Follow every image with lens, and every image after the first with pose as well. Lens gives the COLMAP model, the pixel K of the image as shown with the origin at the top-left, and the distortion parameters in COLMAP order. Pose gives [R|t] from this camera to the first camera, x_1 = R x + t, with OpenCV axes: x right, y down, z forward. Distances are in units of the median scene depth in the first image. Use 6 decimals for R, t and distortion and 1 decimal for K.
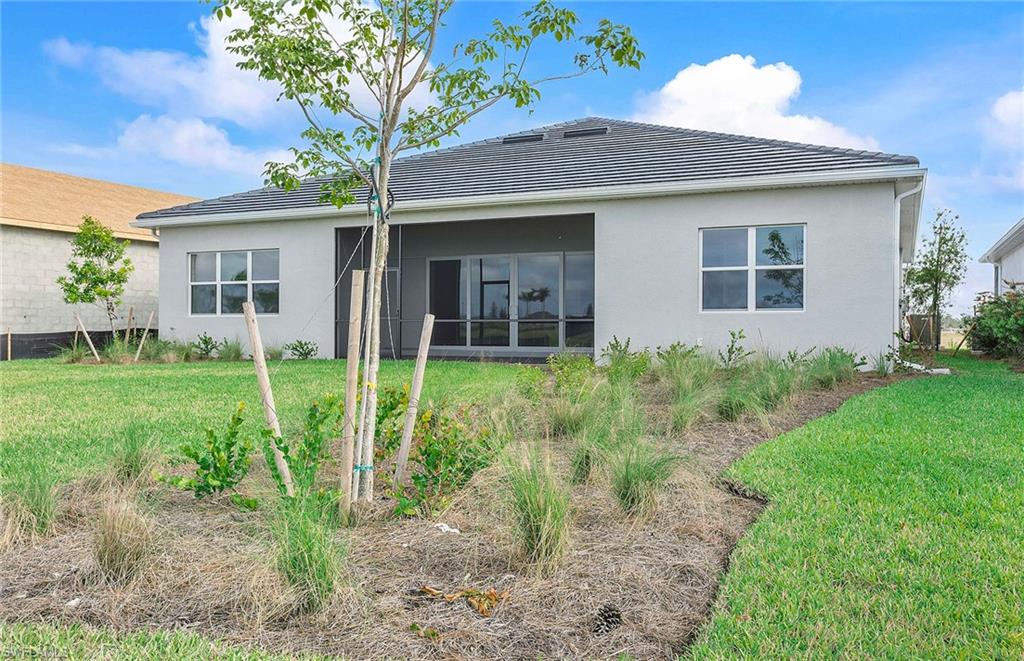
lens RADIAL K [[957.9, 0, 511.3], [0, 957.9, 330.2], [0, 0, 1]] dist [0.023950, 0.005163]
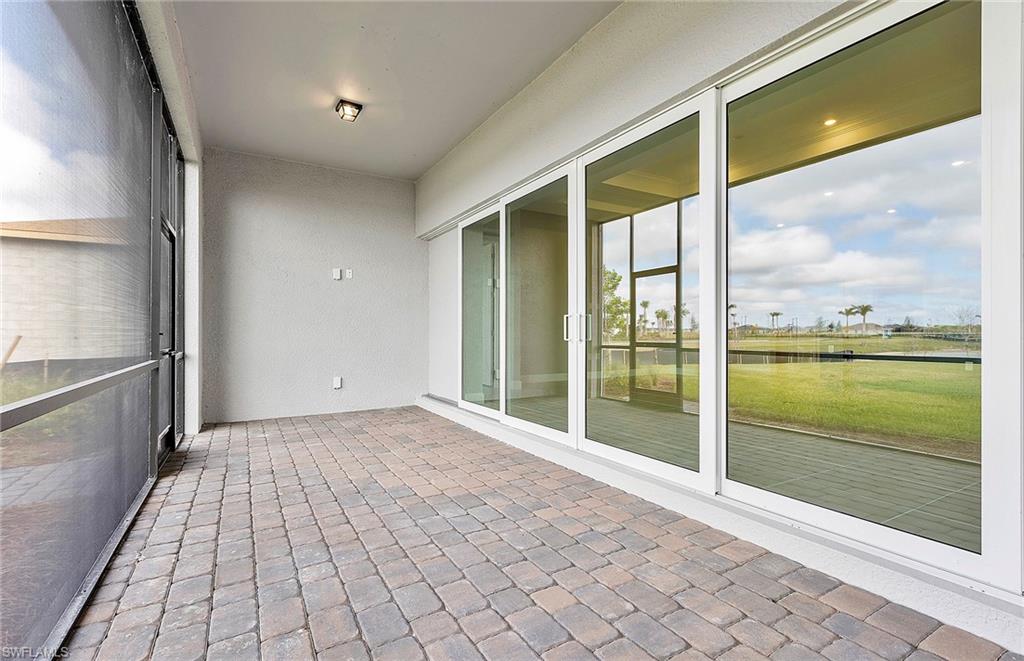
lens RADIAL K [[465.4, 0, 510.7], [0, 465.4, 332.6], [0, 0, 1]] dist [-0.019928, 0.000129]
pose [[0.806749, -0.004386, -0.590878, 0.081109], [0.002509, 0.999989, -0.003998, -0.017713], [0.590889, 0.001743, 0.806751, 0.853058]]
